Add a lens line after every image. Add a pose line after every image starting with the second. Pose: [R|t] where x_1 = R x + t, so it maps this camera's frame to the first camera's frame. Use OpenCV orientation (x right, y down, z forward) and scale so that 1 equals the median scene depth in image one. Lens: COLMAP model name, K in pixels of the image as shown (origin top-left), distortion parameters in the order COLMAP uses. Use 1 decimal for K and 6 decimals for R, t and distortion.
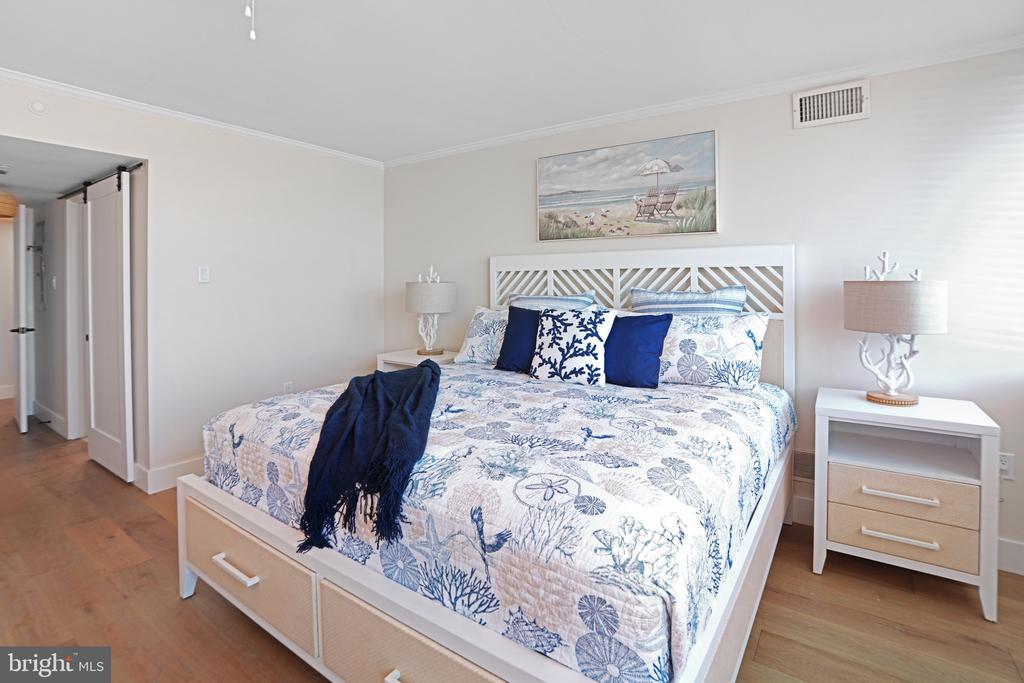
lens RADIAL K [[515.1, 0, 515.9], [0, 515.1, 287.5], [0, 0, 1]] dist [-0.001725, -0.000443]
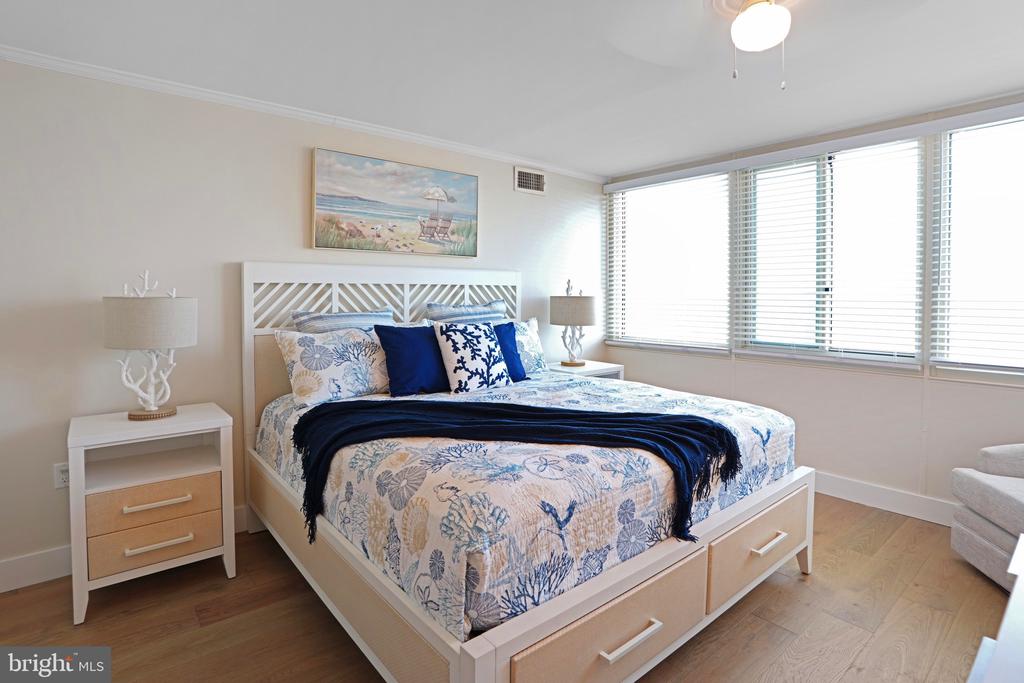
lens RADIAL K [[517.6, 0, 513.9], [0, 517.6, 316.0], [0, 0, 1]] dist [-0.022656, -0.000258]
pose [[0.286272, -0.033462, 0.957564, -0.737942], [0.011208, 0.999439, 0.031574, -0.002929], [-0.958083, 0.001694, 0.286486, 0.503722]]
